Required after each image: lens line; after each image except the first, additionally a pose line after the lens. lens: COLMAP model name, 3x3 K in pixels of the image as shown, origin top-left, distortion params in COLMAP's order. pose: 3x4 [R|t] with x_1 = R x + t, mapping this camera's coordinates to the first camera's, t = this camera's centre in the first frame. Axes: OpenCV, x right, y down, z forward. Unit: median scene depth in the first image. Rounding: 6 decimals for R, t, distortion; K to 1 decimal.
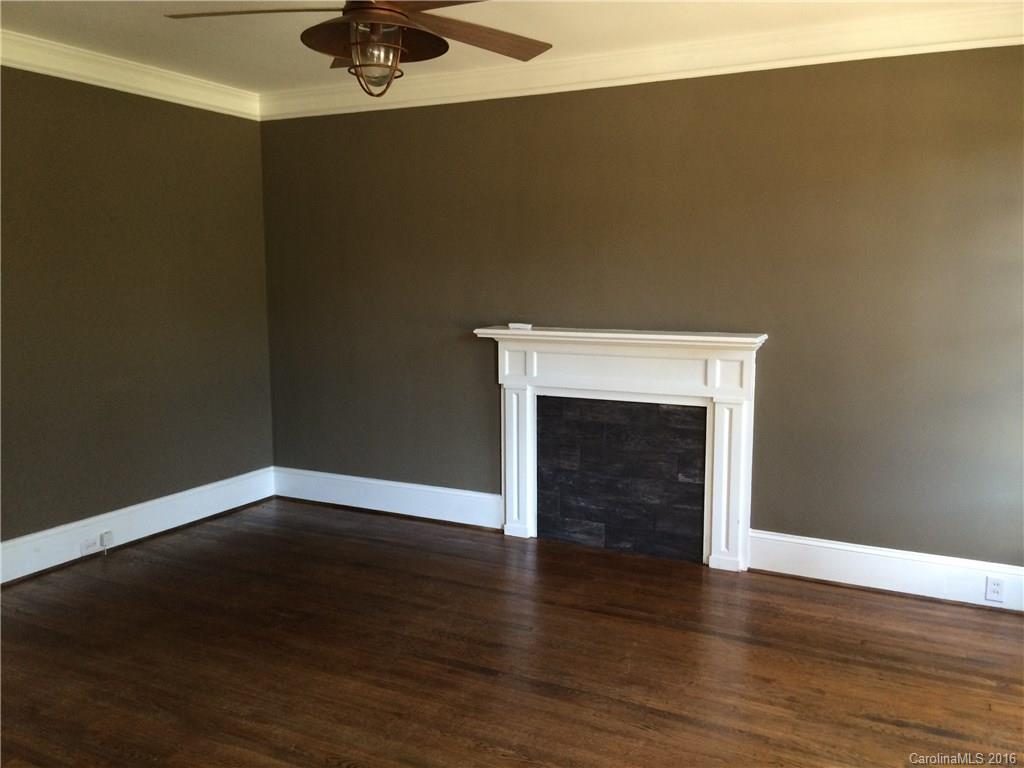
lens RADIAL K [[871.9, 0, 512.0], [0, 871.9, 384.0], [0, 0, 1]] dist [0.103174, -0.140610]
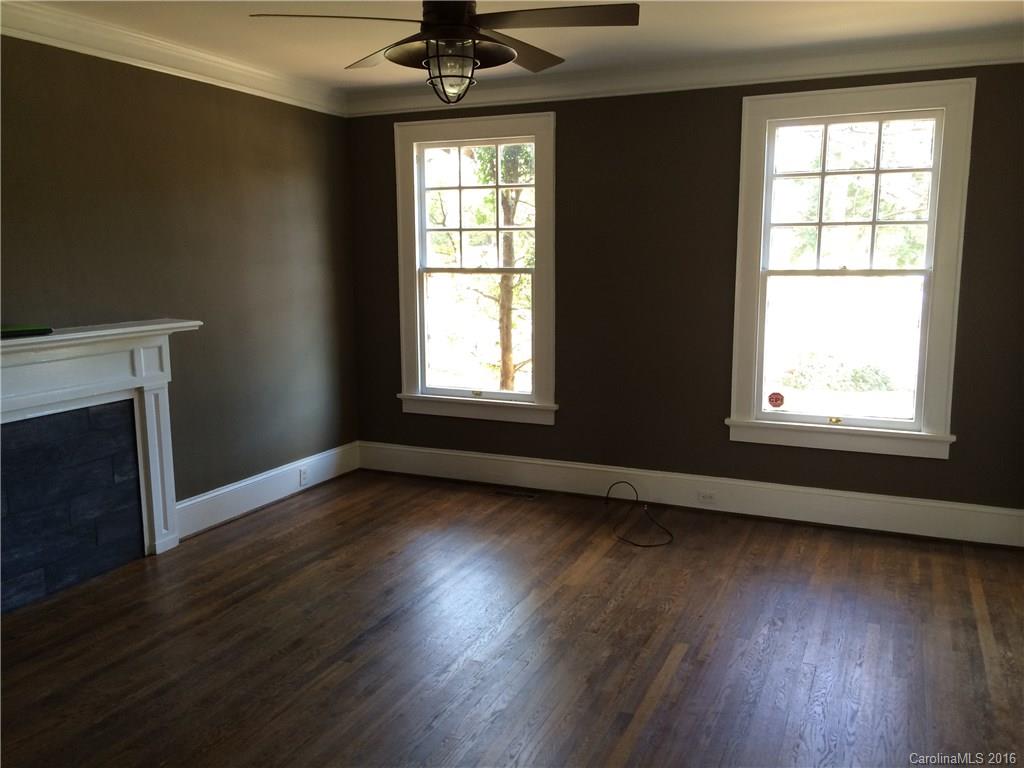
lens RADIAL K [[871.9, 0, 512.0], [0, 871.9, 384.0], [0, 0, 1]] dist [0.103174, -0.140610]
pose [[-0.058623, -0.152480, 0.986566, -0.748613], [0.135548, 0.977898, 0.159195, -0.086404], [-0.989035, 0.143060, -0.036659, 0.587635]]
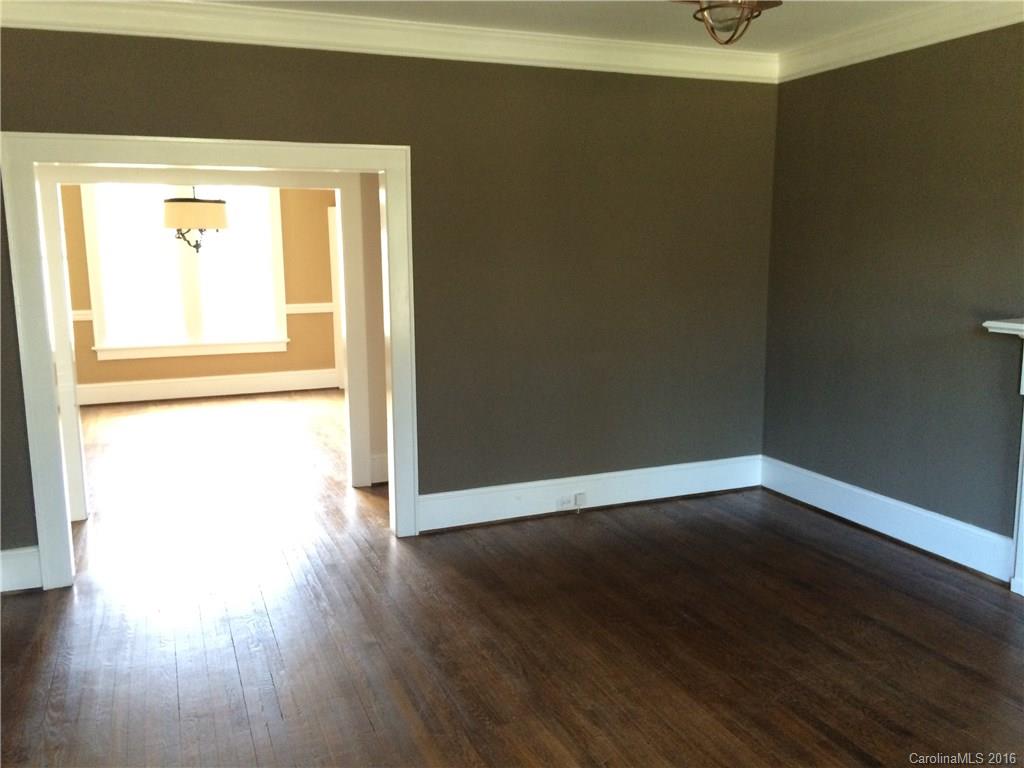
lens RADIAL K [[871.9, 0, 512.0], [0, 871.9, 384.0], [0, 0, 1]] dist [0.103174, -0.140610]
pose [[0.763596, 0.097801, -0.638245, 0.148132], [-0.075561, 0.995206, 0.062099, -0.025379], [0.641258, 0.000807, 0.767325, 0.132971]]
